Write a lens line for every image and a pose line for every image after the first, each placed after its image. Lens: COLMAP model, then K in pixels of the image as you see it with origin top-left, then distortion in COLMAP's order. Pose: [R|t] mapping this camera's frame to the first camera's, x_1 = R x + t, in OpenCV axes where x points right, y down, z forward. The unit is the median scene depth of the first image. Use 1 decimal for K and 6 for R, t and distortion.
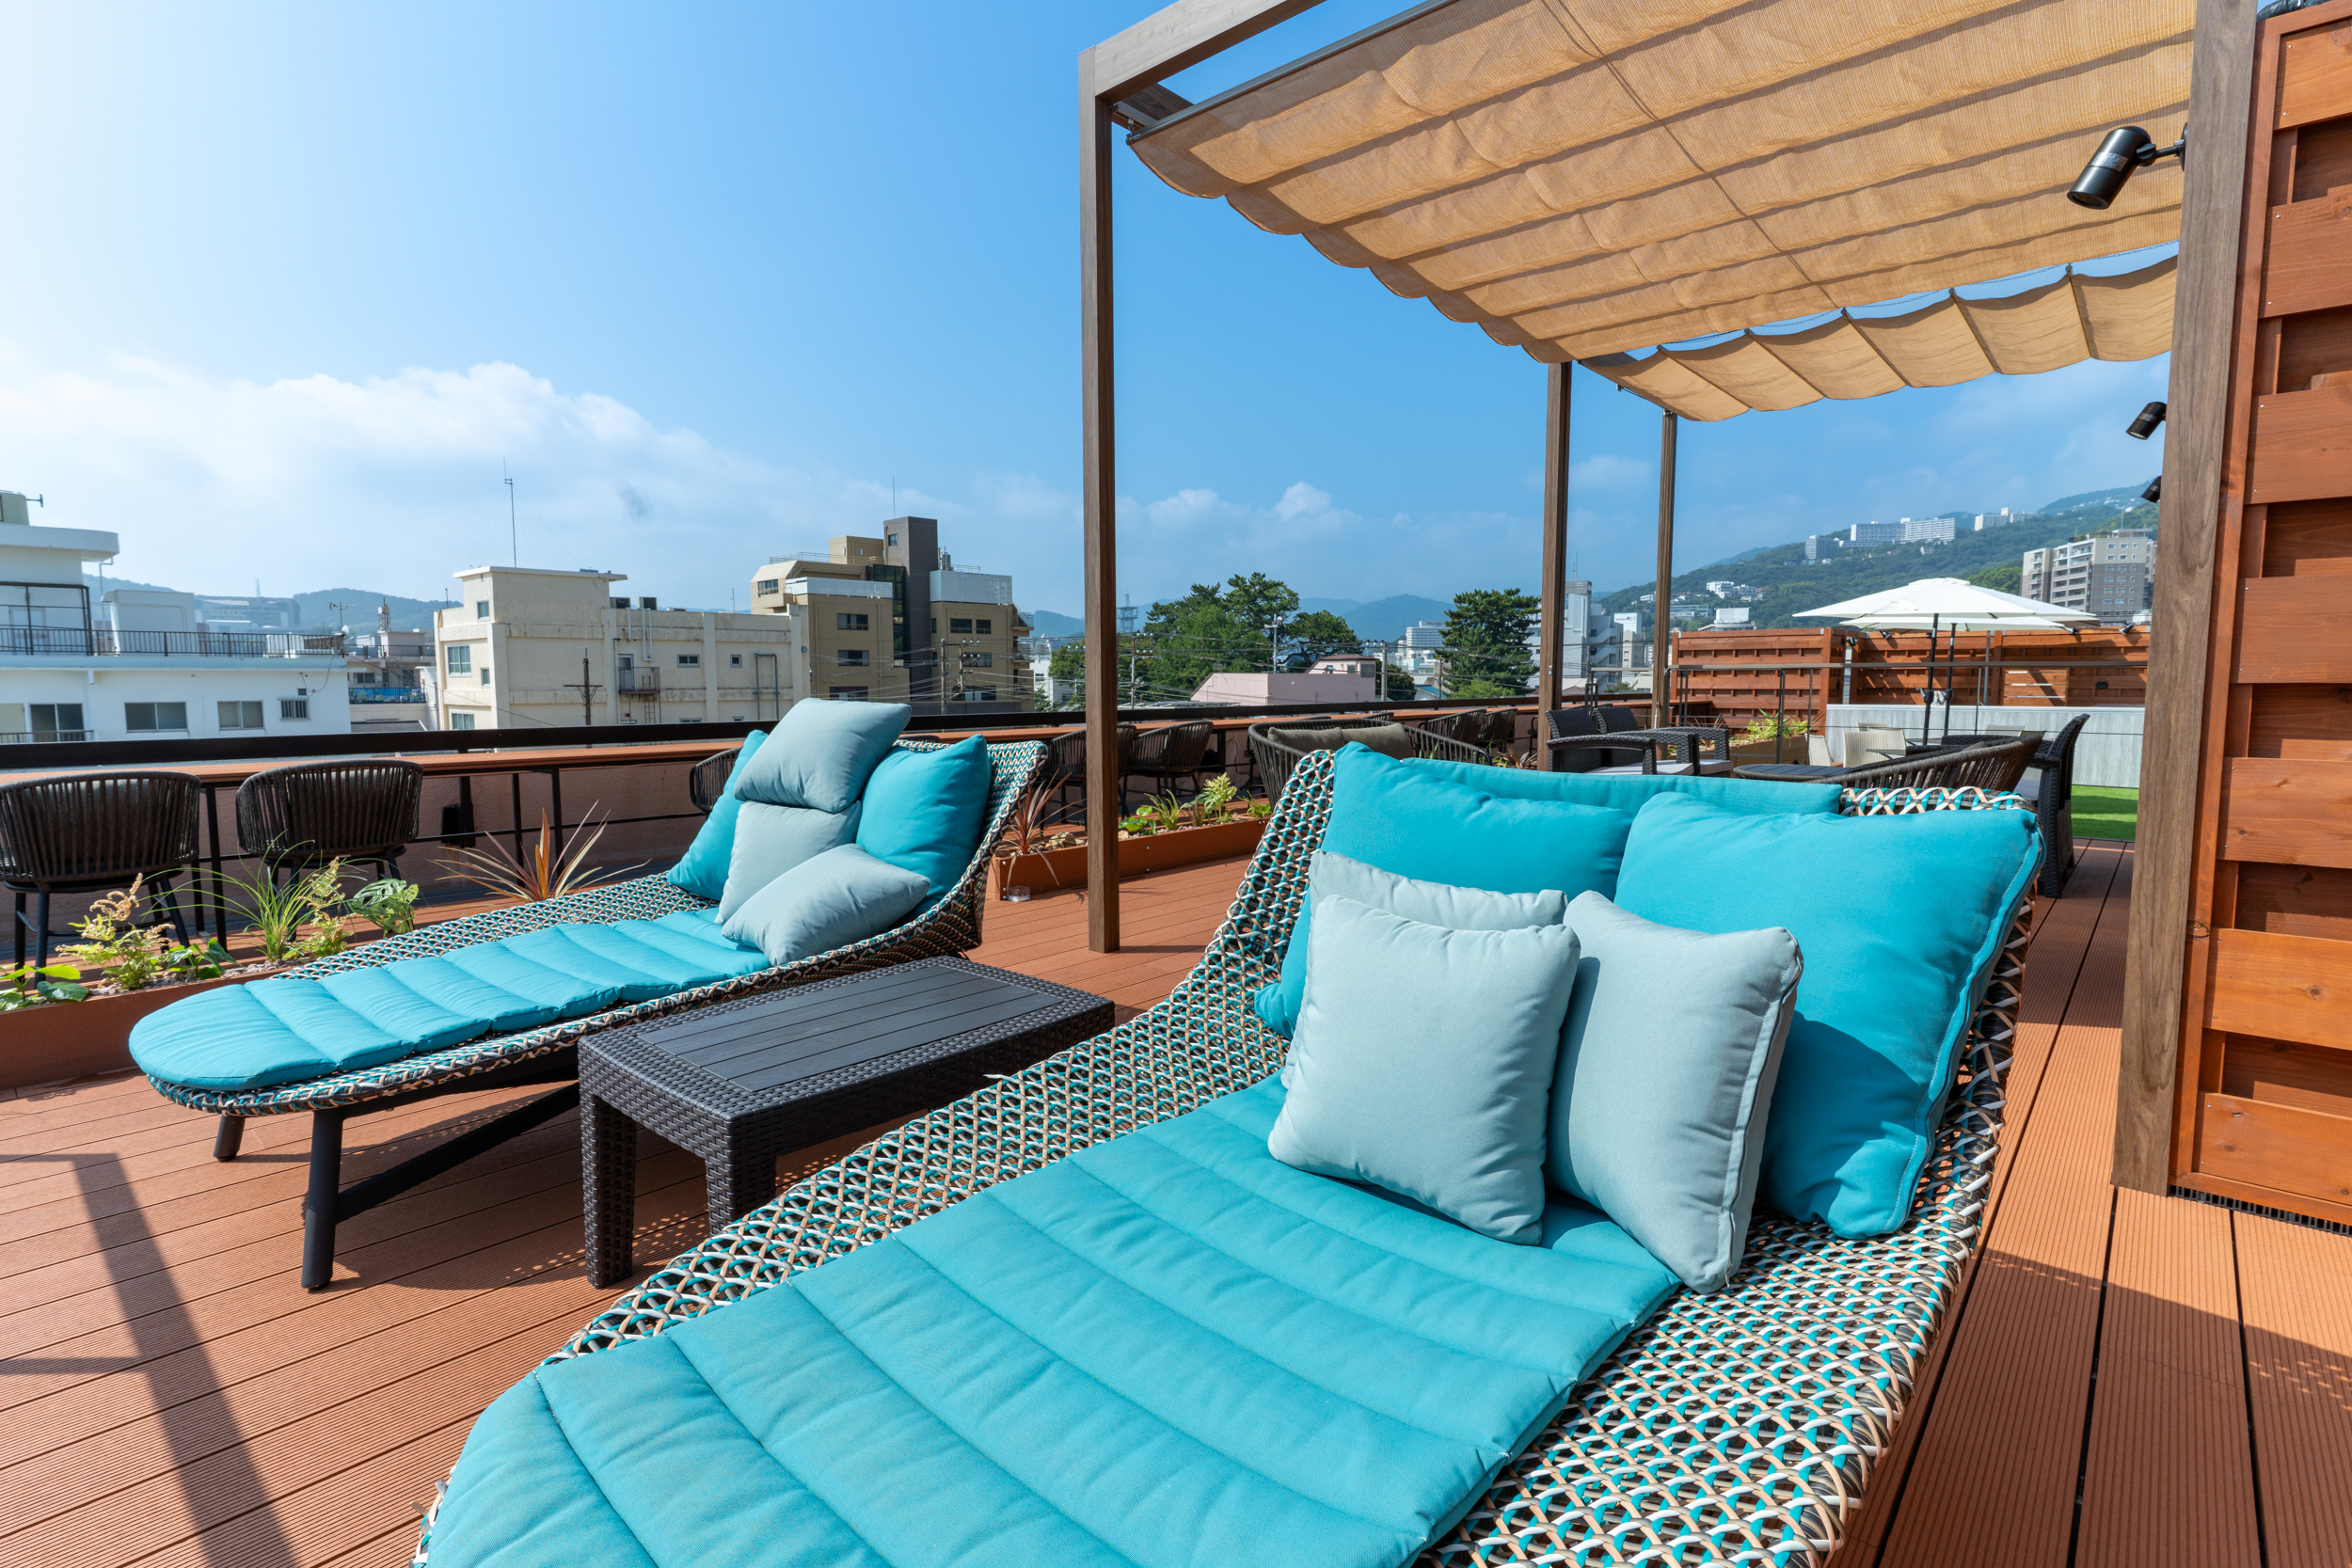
lens RADIAL K [[1118.3, 0, 1163.8], [0, 1118.3, 777.1], [0, 0, 1]] dist [0.001328, 0.000378]
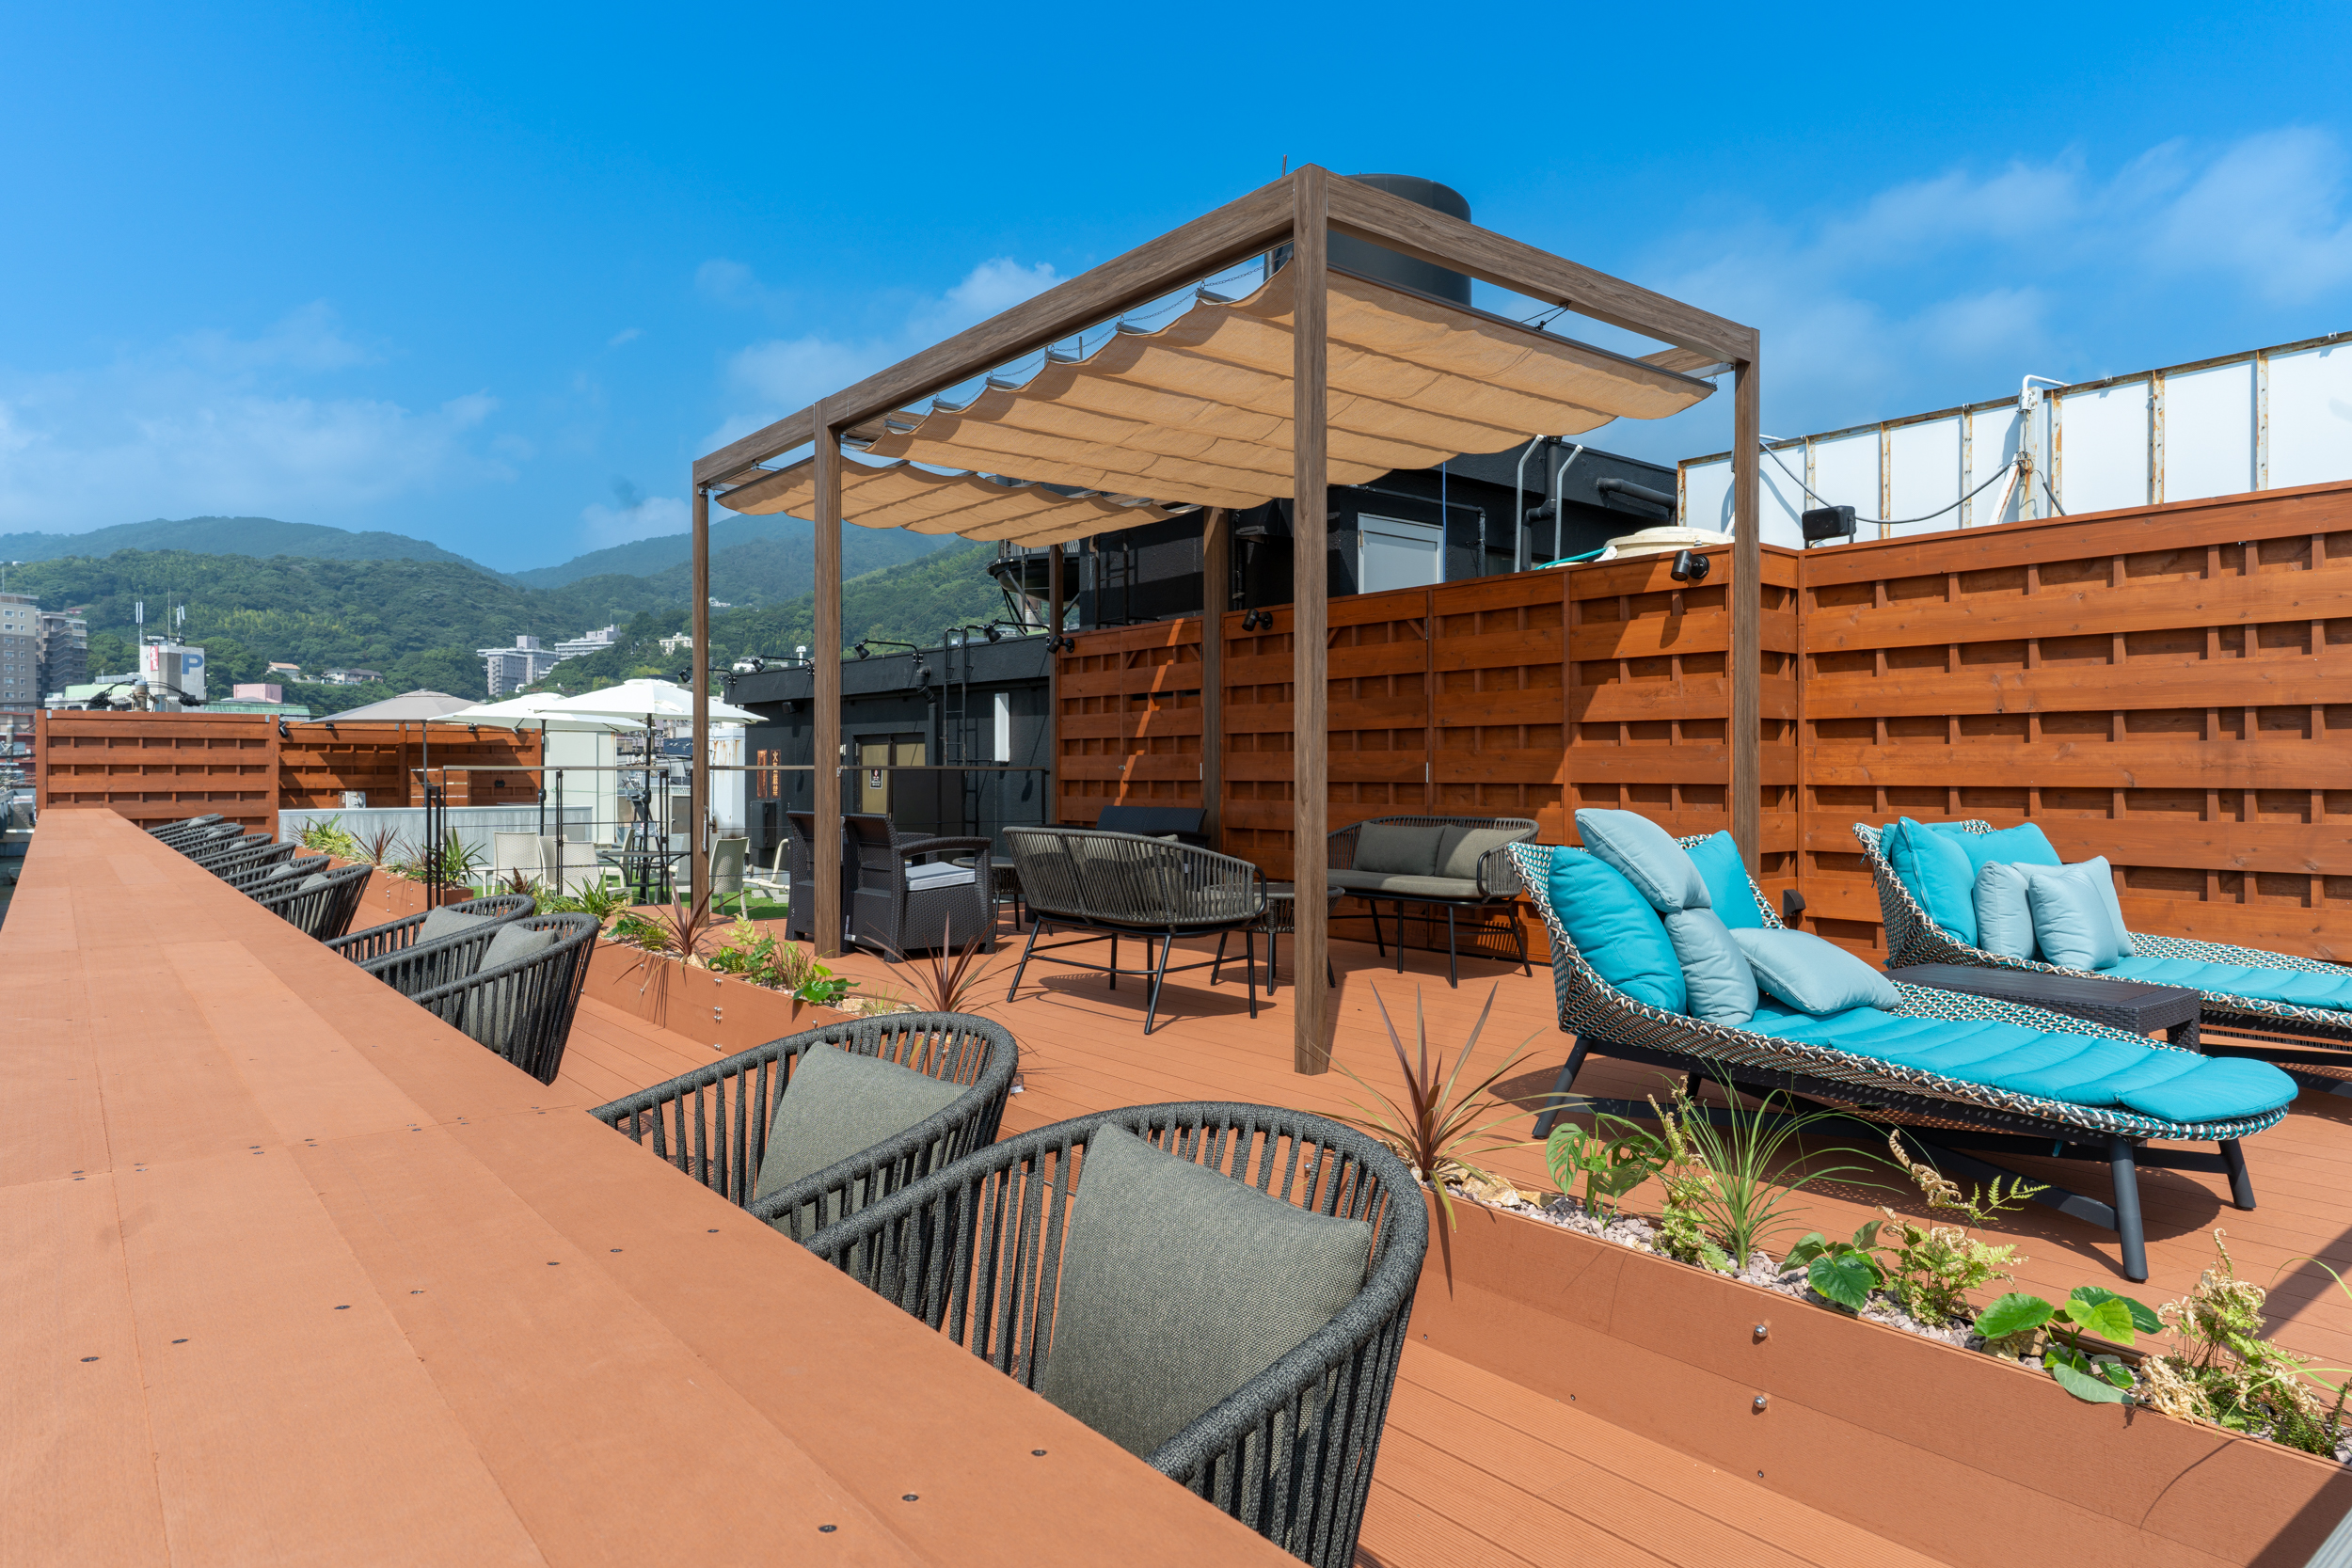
lens RADIAL K [[1408.3, 0, 1162.1], [0, 1408.3, 782.7], [0, 0, 1]] dist [0.001959, 0.002955]
pose [[0.164597, -0.005726, 0.986344, -0.277848], [0.086470, 0.996217, -0.008647, -0.019276], [-0.982563, 0.086712, 0.164470, 0.196361]]
